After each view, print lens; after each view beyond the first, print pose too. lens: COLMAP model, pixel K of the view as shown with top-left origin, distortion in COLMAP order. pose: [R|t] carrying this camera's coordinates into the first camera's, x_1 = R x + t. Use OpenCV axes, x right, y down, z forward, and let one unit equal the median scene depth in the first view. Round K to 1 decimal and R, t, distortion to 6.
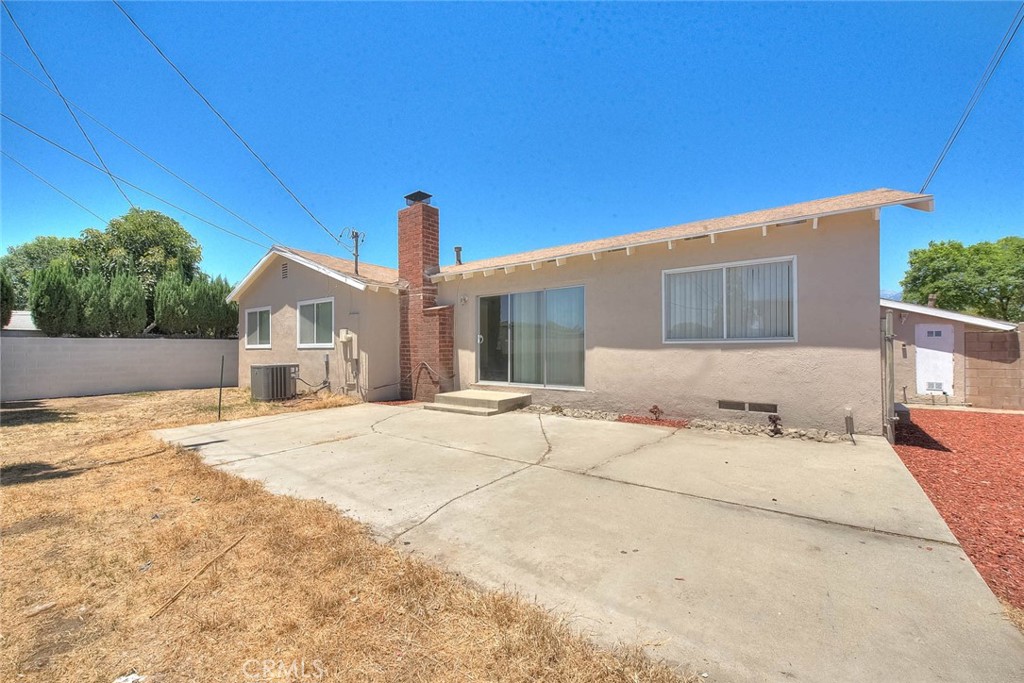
lens RADIAL K [[402.7, 0, 512.0], [0, 402.7, 341.5], [0, 0, 1]] dist [-0.000738, -0.000266]
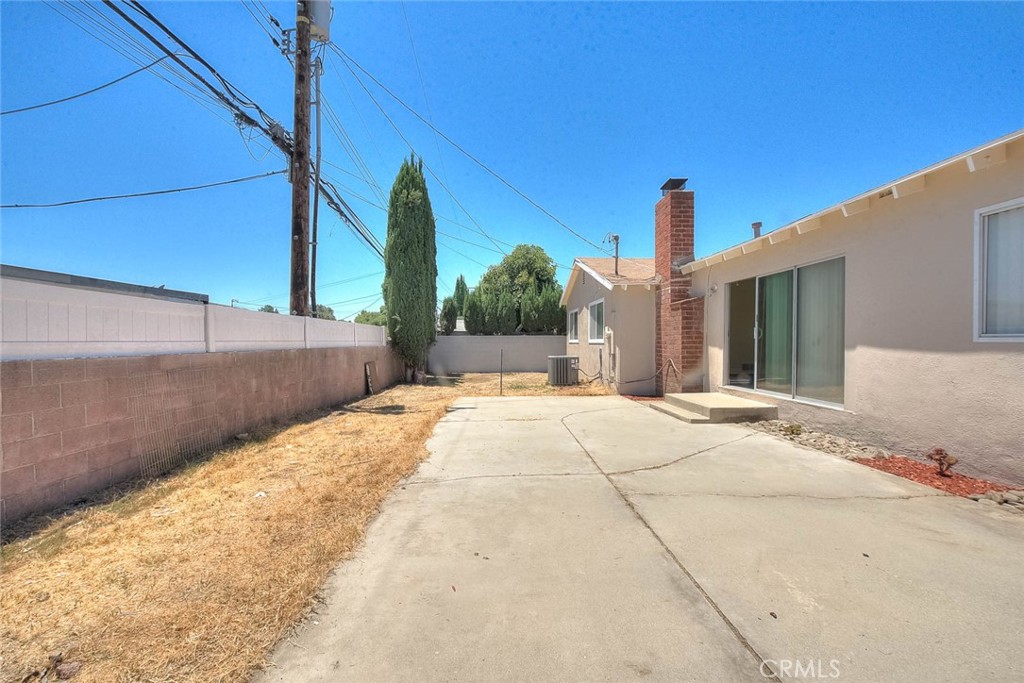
lens RADIAL K [[402.7, 0, 512.0], [0, 402.7, 341.5], [0, 0, 1]] dist [-0.000738, -0.000266]
pose [[0.630608, 0.002907, -0.776096, 0.280550], [0.011908, 0.999839, 0.013420, -0.007494], [0.776010, -0.017704, 0.630472, 0.107750]]
